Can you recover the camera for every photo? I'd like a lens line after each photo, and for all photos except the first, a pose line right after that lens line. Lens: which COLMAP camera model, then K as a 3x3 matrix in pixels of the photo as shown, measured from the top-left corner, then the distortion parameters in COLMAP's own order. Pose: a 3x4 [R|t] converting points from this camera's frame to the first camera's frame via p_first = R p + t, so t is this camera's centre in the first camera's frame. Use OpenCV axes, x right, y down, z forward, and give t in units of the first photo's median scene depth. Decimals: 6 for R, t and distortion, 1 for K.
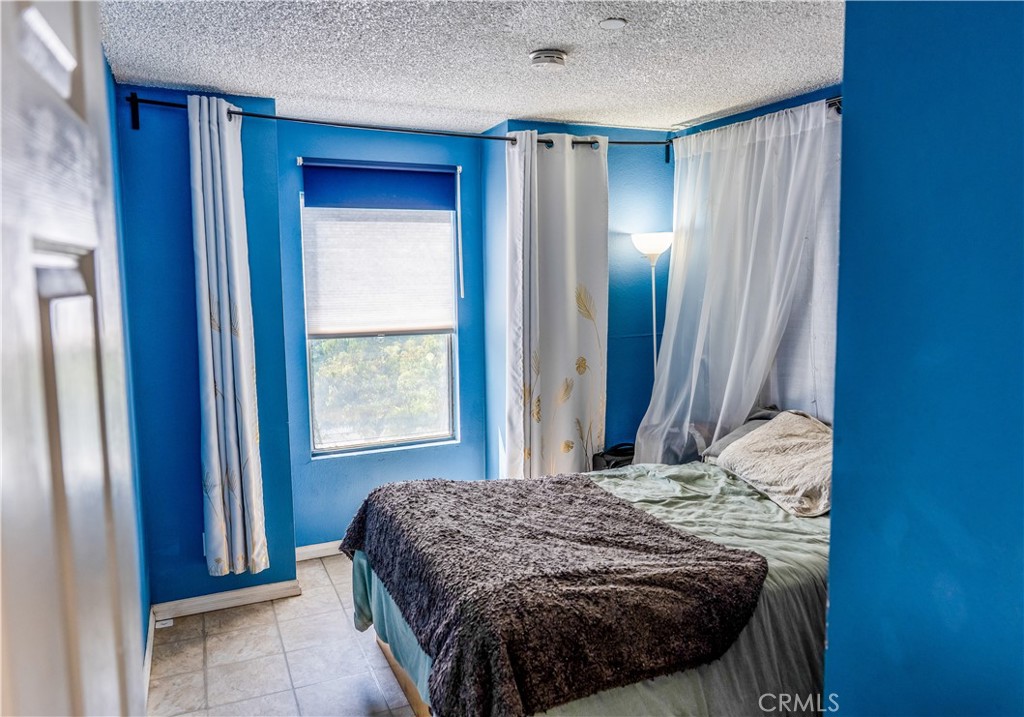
lens RADIAL K [[739.0, 0, 545.3], [0, 739.0, 355.7], [0, 0, 1]] dist [0.006908, 0.001679]
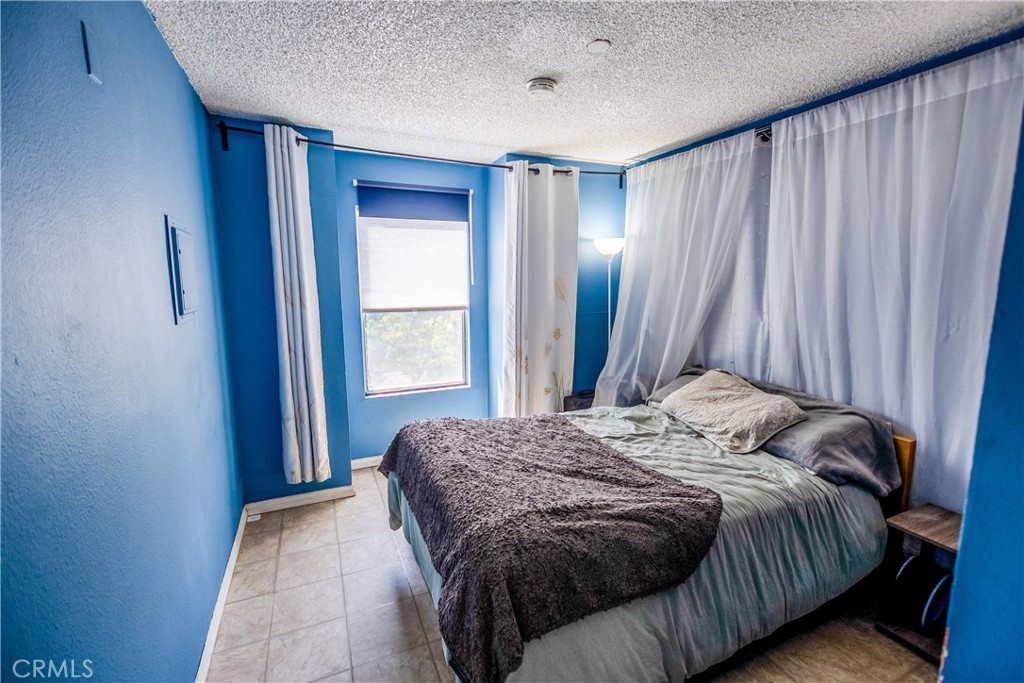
lens RADIAL K [[440.4, 0, 516.5], [0, 440.4, 341.3], [0, 0, 1]] dist [0.010160, -0.004964]
pose [[0.999811, 0.011531, -0.015663, -0.019688], [-0.011052, 0.999478, 0.030356, 0.003933], [0.016005, -0.030178, 0.999416, 0.218489]]
